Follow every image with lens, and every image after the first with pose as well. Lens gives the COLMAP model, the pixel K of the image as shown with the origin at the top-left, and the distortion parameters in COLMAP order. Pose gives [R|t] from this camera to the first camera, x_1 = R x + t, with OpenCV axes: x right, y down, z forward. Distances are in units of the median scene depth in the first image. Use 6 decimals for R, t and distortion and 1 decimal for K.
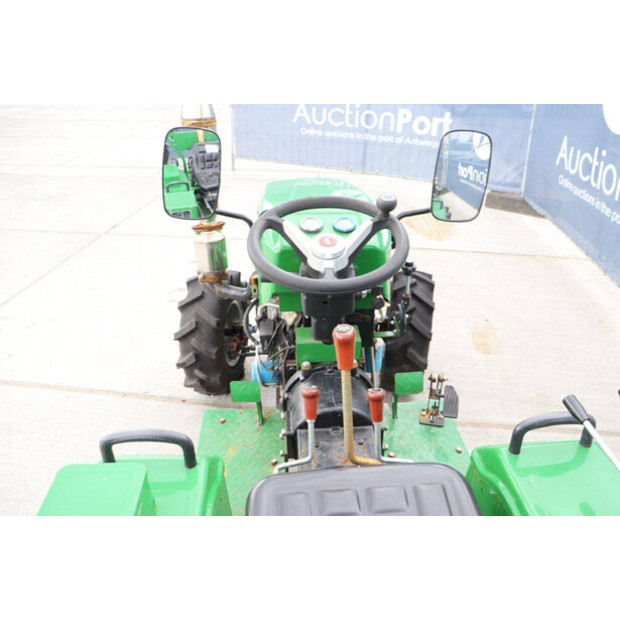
lens RADIAL K [[510.6, 0, 320.2], [0, 510.6, 315.5], [0, 0, 1]] dist [-0.155669, 0.121386]
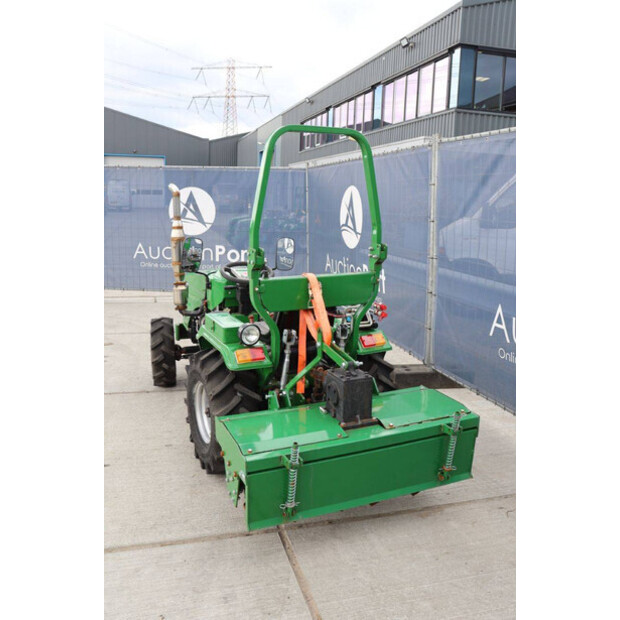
lens RADIAL K [[561.4, 0, 310.4], [0, 561.4, 314.0], [0, 0, 1]] dist [-0.117058, 0.042474]
pose [[0.925557, -0.060466, 0.373750, -0.264942], [0.165817, 0.952192, -0.256583, 0.293947], [-0.340367, 0.299456, 0.891334, -0.590655]]
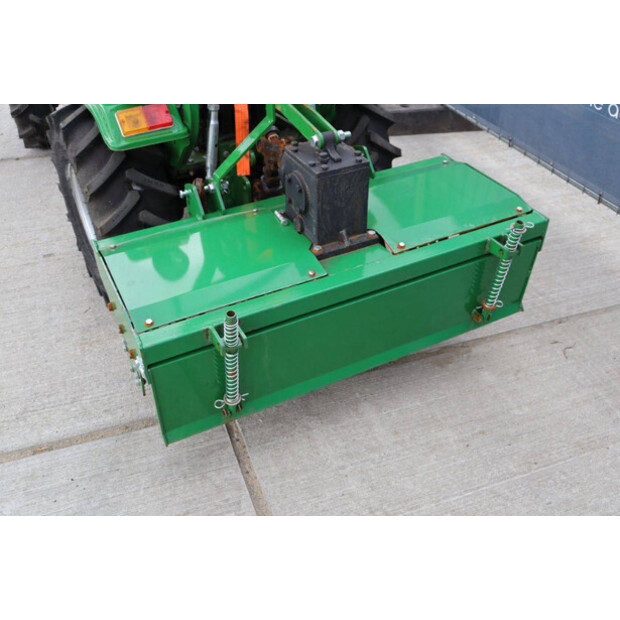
lens RADIAL K [[630.7, 0, 317.9], [0, 630.7, 314.0], [0, 0, 1]] dist [-0.049832, 0.000000]
pose [[0.892553, -0.269658, 0.361432, -0.156505], [0.206538, 0.956952, 0.203922, 0.212662], [-0.400862, -0.107362, 0.909826, -0.369338]]
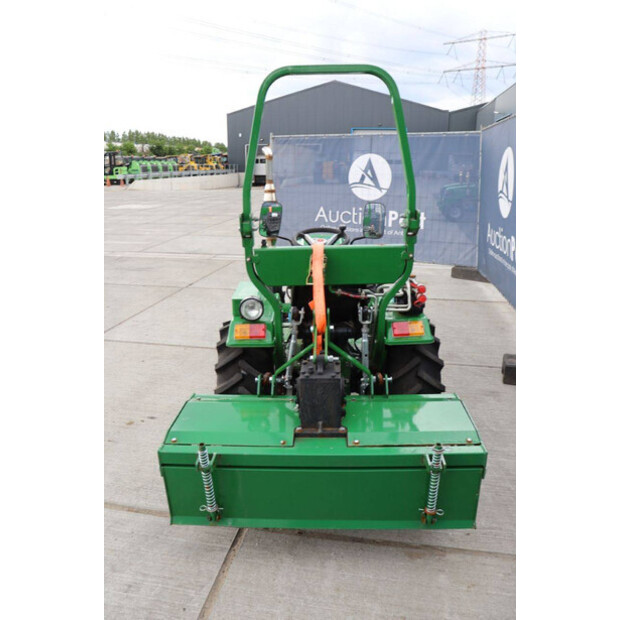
lens RADIAL K [[510.6, 0, 309.4], [0, 510.6, 313.9], [0, 0, 1]] dist [-0.155669, 0.121386]
pose [[0.997591, 0.012640, -0.068210, 0.044914], [-0.026930, 0.976708, -0.212874, 0.250938], [0.063930, 0.214198, 0.974696, -0.485567]]
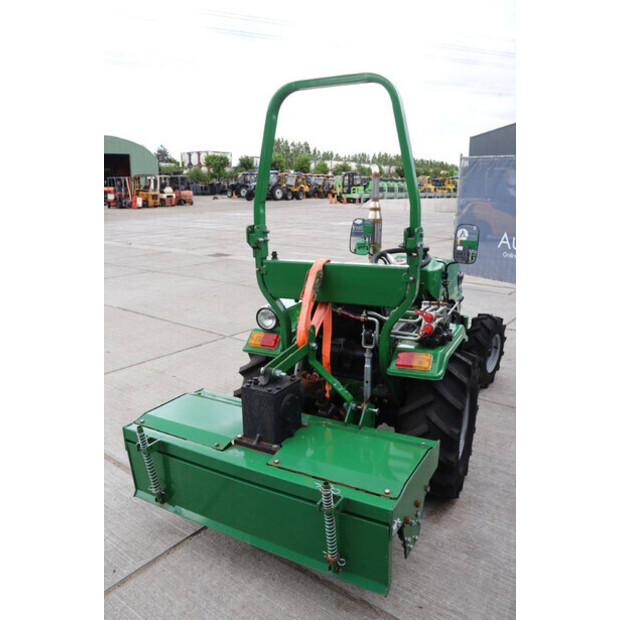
lens RADIAL K [[510.6, 0, 309.4], [0, 510.6, 313.6], [0, 0, 1]] dist [-0.155669, 0.121386]
pose [[0.857038, 0.118926, -0.501341, 0.291811], [-0.244018, 0.950647, -0.191639, 0.219573], [0.453807, 0.286578, 0.843761, -0.406334]]
